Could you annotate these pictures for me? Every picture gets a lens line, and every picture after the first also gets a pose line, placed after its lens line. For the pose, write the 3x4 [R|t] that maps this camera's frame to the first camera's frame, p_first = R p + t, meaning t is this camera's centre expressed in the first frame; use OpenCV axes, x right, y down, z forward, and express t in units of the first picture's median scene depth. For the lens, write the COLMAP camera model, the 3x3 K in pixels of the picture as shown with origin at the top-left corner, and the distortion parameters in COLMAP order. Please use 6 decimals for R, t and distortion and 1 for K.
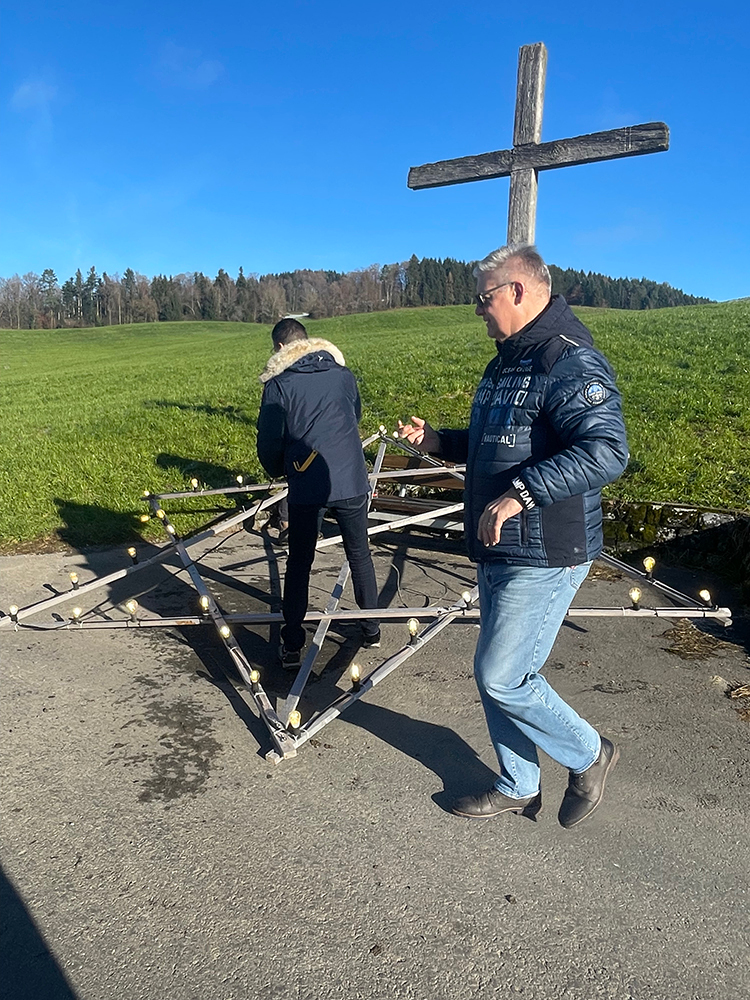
lens RADIAL K [[722.8, 0, 362.5], [0, 722.8, 492.8], [0, 0, 1]] dist [-0.007700, 0.005457]
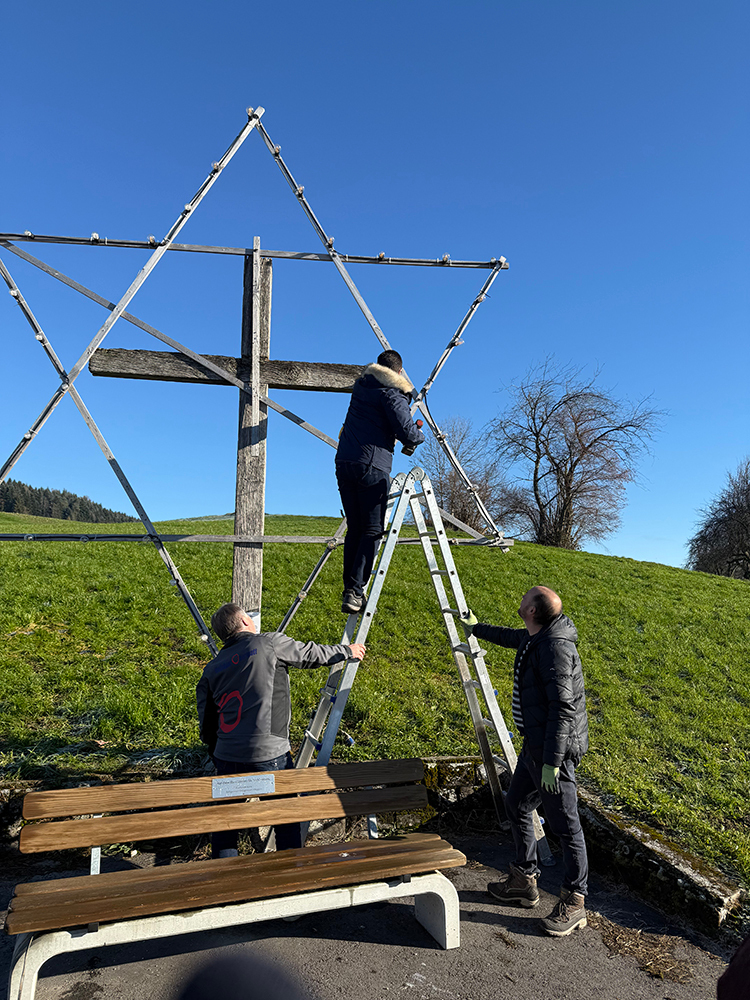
lens RADIAL K [[695.0, 0, 365.8], [0, 695.0, 498.9], [0, 0, 1]] dist [0.071583, -0.075284]
pose [[0.706620, 0.088923, 0.701984, -0.288411], [0.107714, 0.966992, -0.230918, -0.106971], [-0.699347, 0.238785, 0.673718, 0.393819]]
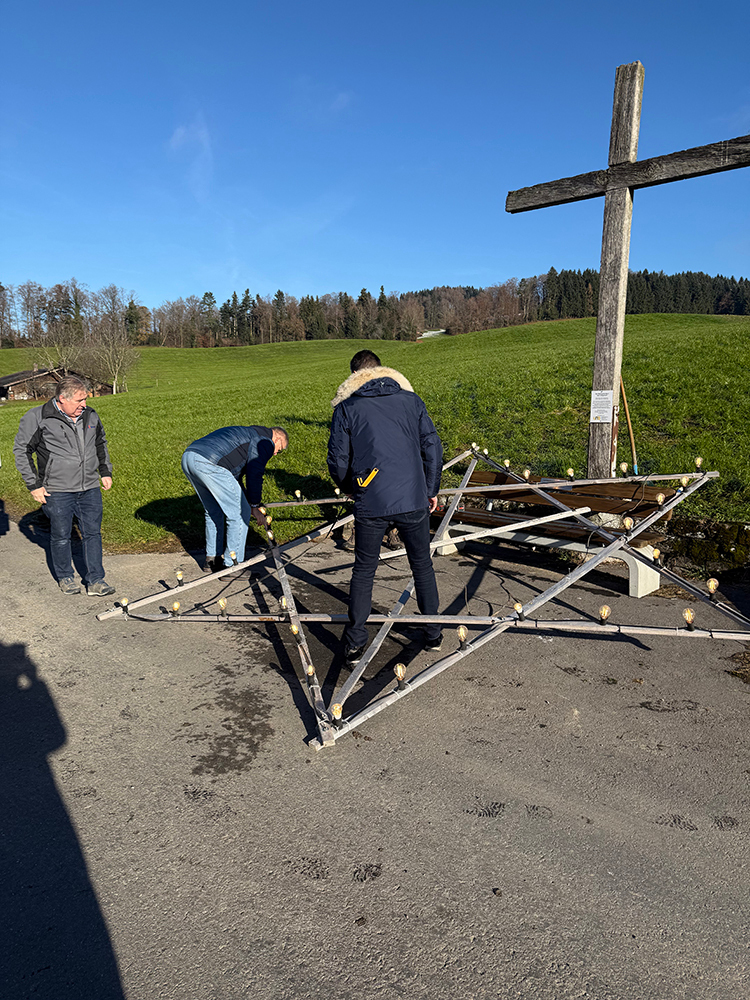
lens RADIAL K [[695.0, 0, 378.0], [0, 695.0, 497.1], [0, 0, 1]] dist [0.071583, -0.075284]
pose [[0.985430, 0.020362, -0.168856, 0.072715], [-0.021531, 0.999755, -0.005095, -0.005590], [0.168711, 0.008657, 0.985628, -0.025963]]
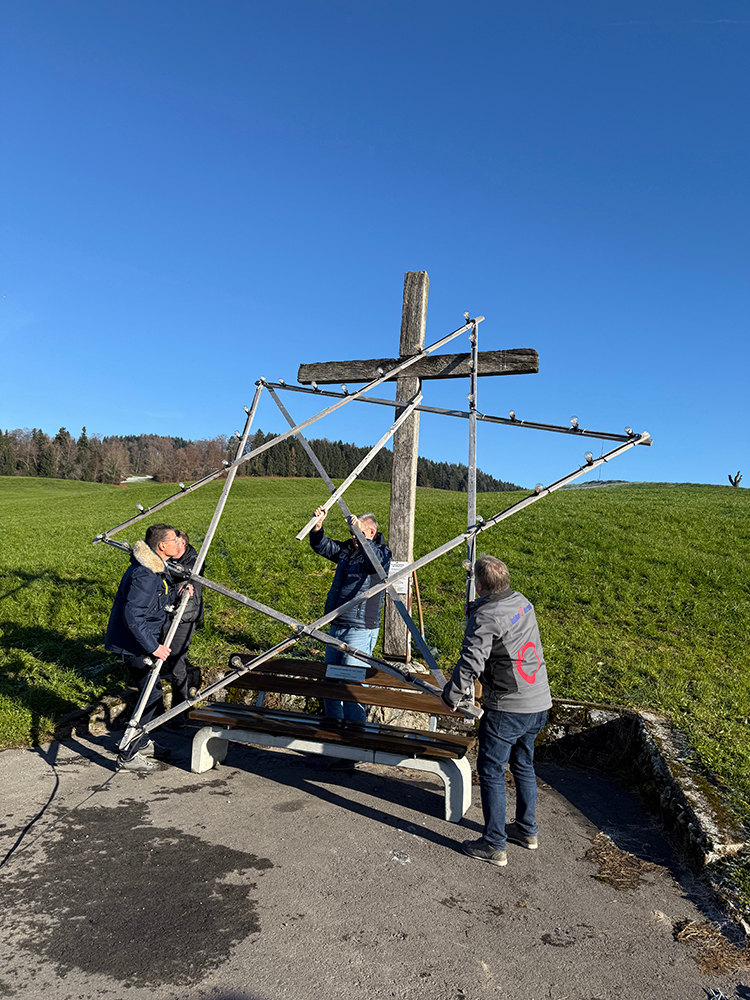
lens RADIAL K [[695.0, 0, 367.0], [0, 695.0, 498.5], [0, 0, 1]] dist [0.071583, -0.075284]
pose [[0.972357, 0.051758, 0.227690, -0.072021], [-0.000574, 0.975650, -0.219333, -0.043366], [-0.233498, 0.213139, 0.948710, 0.067259]]
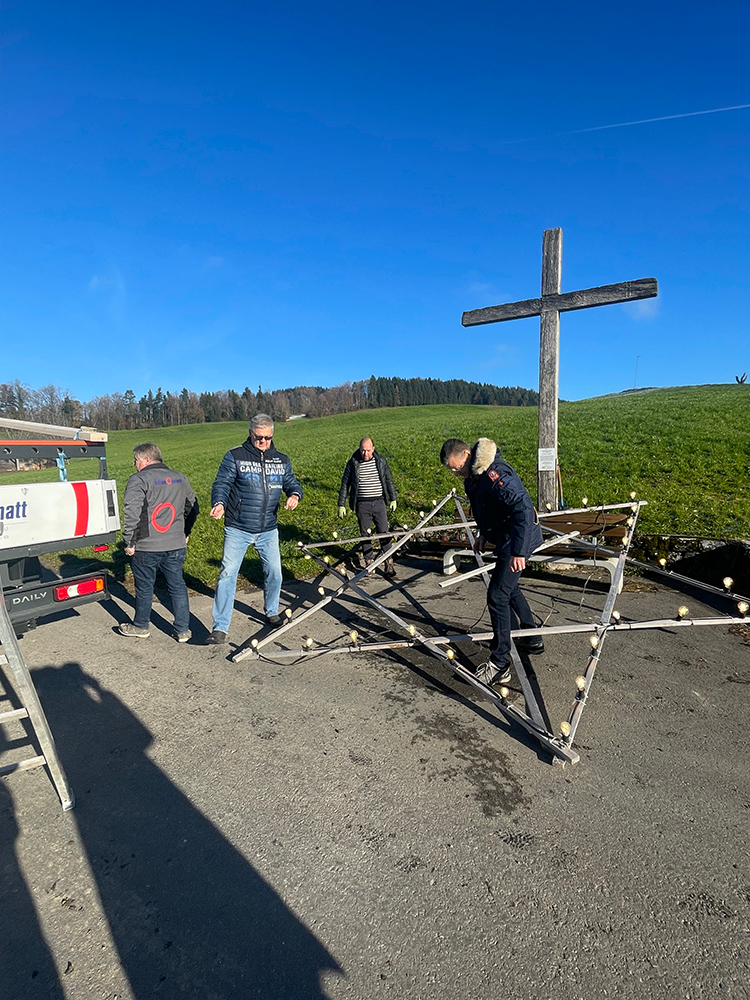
lens RADIAL K [[475.2, 0, 370.8], [0, 475.2, 501.0], [0, 0, 1]] dist [-0.010043, 0.001472]
pose [[0.996975, -0.039304, 0.067055, -0.238479], [0.043298, 0.997307, -0.059191, -0.023077], [-0.064548, 0.061916, 0.995992, 0.093021]]
